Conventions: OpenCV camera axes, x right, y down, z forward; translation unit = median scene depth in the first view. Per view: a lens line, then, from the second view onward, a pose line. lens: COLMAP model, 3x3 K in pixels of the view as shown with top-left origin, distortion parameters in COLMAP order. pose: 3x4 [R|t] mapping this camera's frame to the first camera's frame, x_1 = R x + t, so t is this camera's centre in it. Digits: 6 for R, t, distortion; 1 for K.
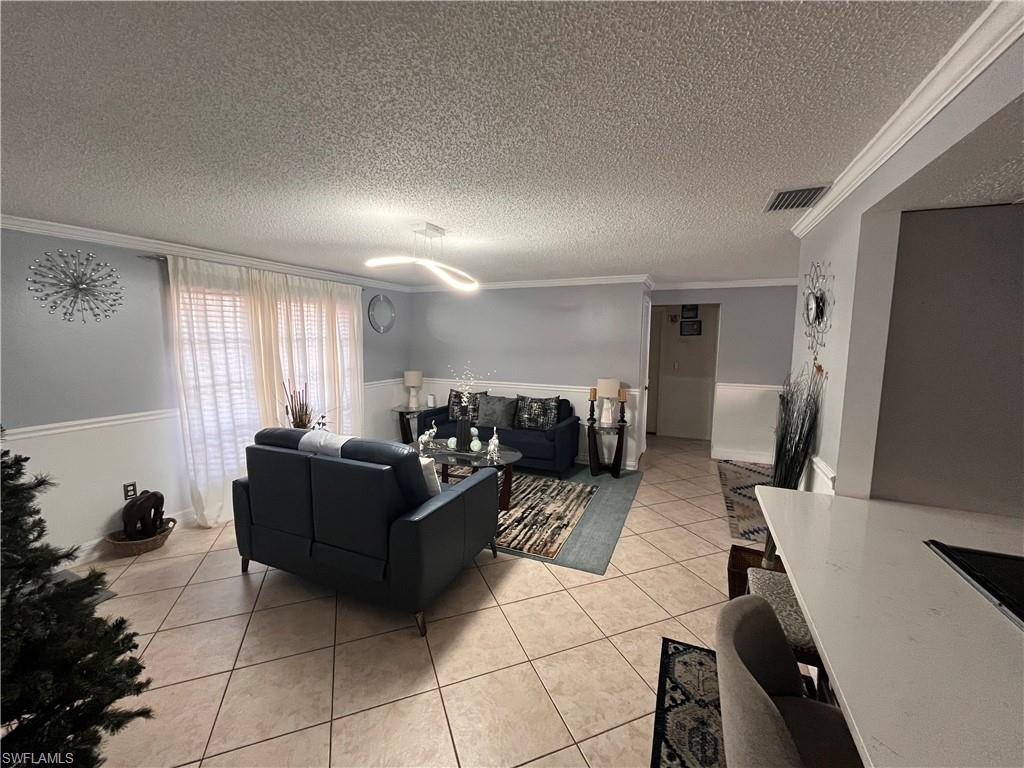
lens RADIAL K [[413.4, 0, 510.8], [0, 413.4, 384.1], [0, 0, 1]] dist [-0.000757, -0.000321]
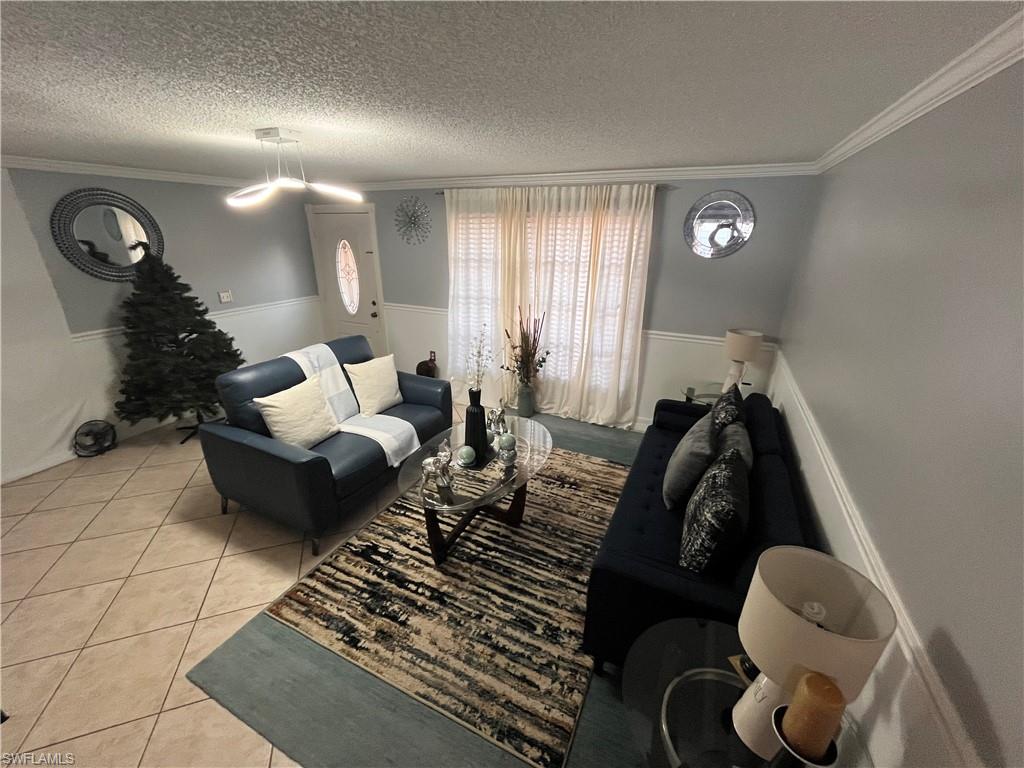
lens RADIAL K [[413.4, 0, 510.0], [0, 413.4, 387.5], [0, 0, 1]] dist [-0.000757, -0.000321]
pose [[-0.029203, 0.352755, -0.935260, 0.485191], [-0.119365, 0.927733, 0.353643, -0.186513], [0.992421, 0.121965, 0.015014, 1.063277]]
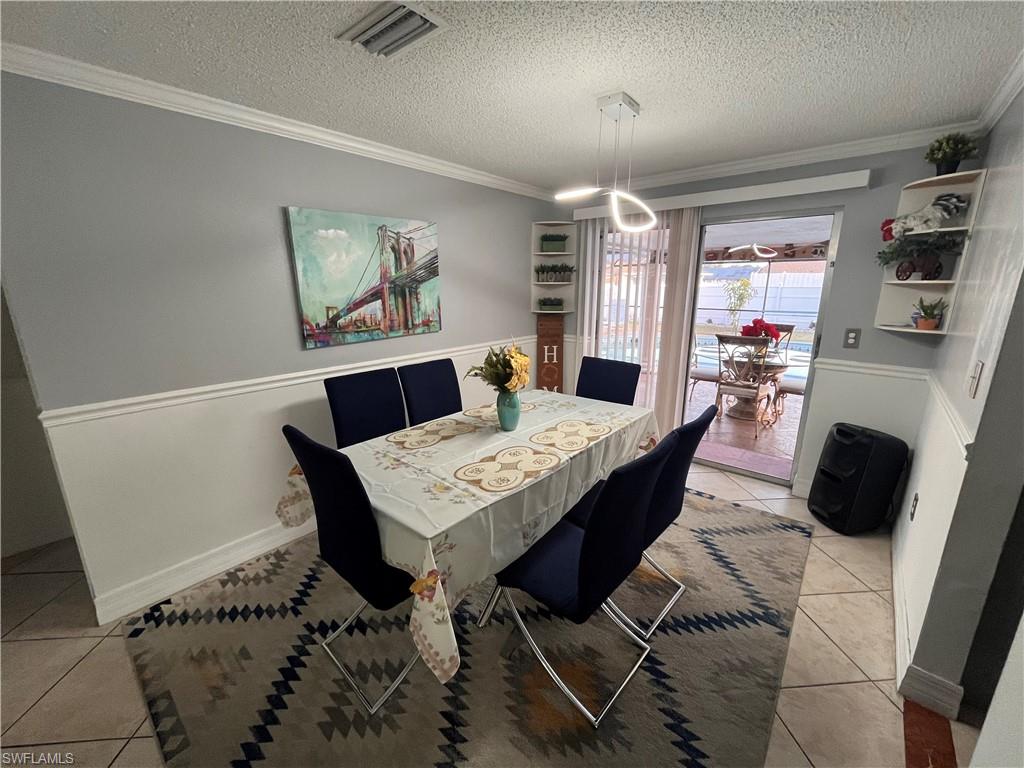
lens RADIAL K [[413.4, 0, 512.8], [0, 413.4, 387.2], [0, 0, 1]] dist [-0.000757, -0.000321]
pose [[0.285393, -0.242335, 0.927267, 0.459848], [0.108140, 0.969469, 0.220081, -0.070933], [-0.952290, 0.037466, 0.302886, 0.829246]]
